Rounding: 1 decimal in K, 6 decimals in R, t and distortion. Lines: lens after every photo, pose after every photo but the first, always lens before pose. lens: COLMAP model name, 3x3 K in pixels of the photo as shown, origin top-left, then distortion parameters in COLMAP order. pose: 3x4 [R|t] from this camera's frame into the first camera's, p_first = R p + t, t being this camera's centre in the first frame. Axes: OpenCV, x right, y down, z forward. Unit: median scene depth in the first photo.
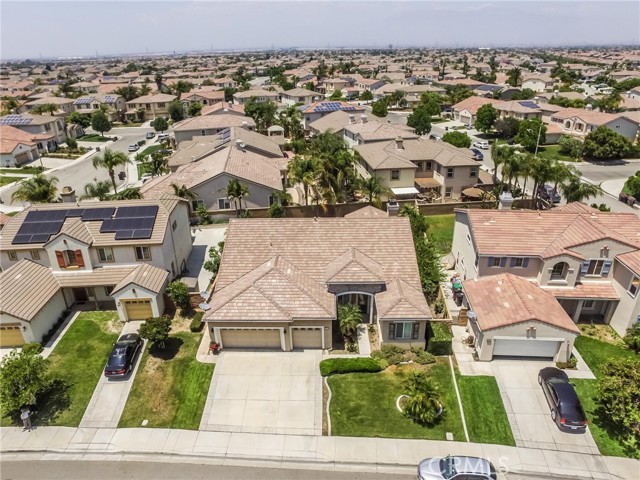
lens RADIAL K [[432.2, 0, 320.0], [0, 432.2, 240.0], [0, 0, 1]] dist [-0.112138, 0.065746]
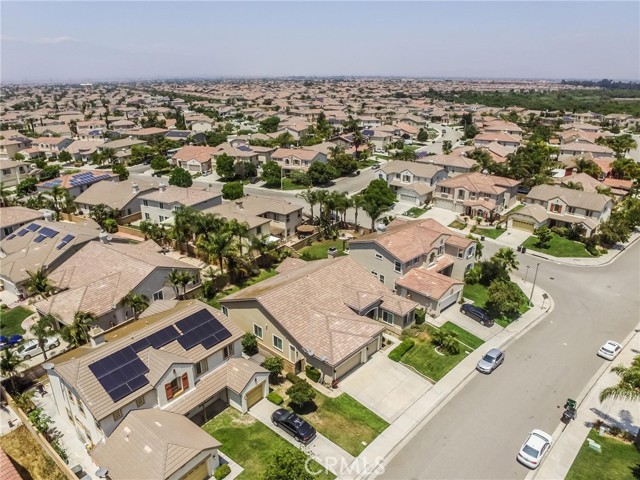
lens RADIAL K [[432.2, 0, 320.0], [0, 432.2, 240.0], [0, 0, 1]] dist [-0.112138, 0.065746]
pose [[0.664650, -0.251464, 0.703567, -0.735358], [0.298446, 0.952629, 0.058545, -0.179936], [-0.684960, 0.171065, 0.708214, 0.001786]]
